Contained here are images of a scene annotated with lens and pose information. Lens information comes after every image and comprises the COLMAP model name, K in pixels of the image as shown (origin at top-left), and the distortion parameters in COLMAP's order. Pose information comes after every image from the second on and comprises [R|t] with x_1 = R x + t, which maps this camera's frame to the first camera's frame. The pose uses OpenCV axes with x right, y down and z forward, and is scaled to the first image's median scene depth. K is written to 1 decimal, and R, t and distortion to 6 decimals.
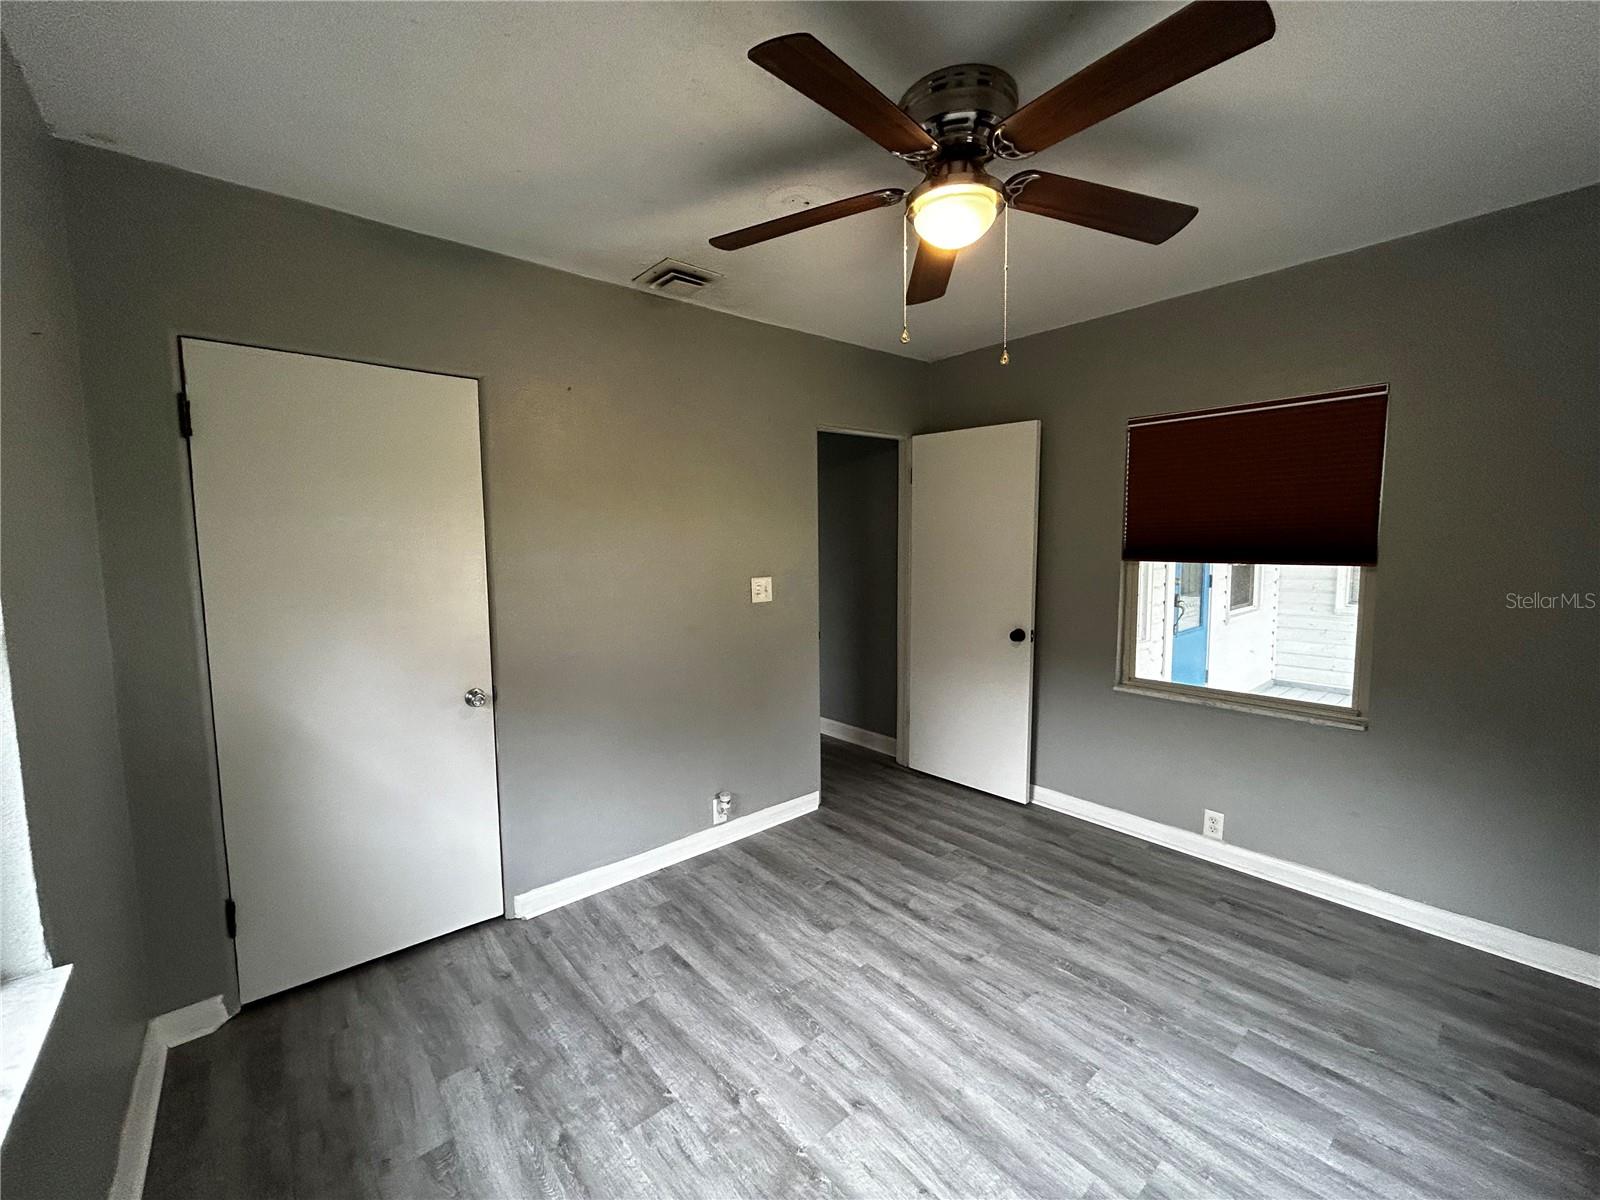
lens RADIAL K [[649.4, 0, 799.2], [0, 649.4, 601.3], [0, 0, 1]] dist [0.001078, 0.000538]
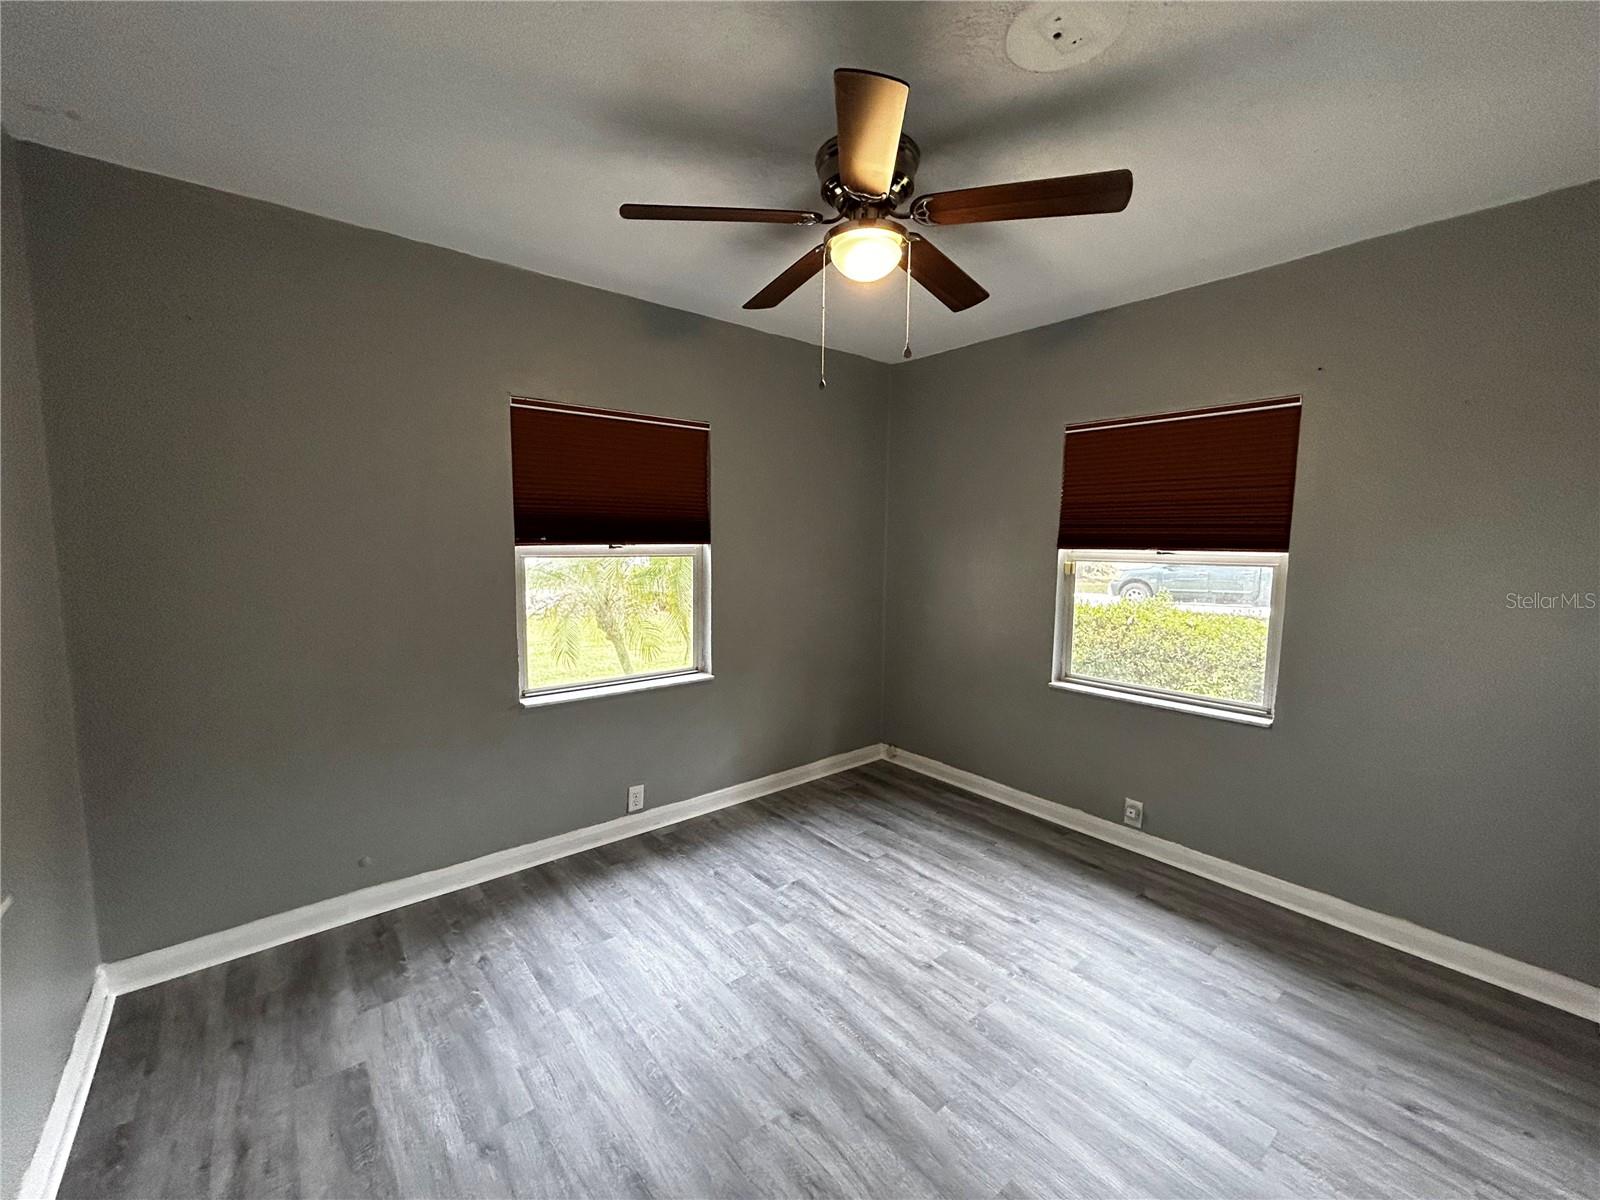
lens RADIAL K [[649.4, 0, 799.2], [0, 649.4, 601.3], [0, 0, 1]] dist [0.001078, 0.000538]
pose [[-0.999895, 0.001615, 0.014401, 0.286936], [0.004310, 0.981943, 0.189127, -0.173743], [-0.013836, 0.189169, -0.981847, 1.869295]]
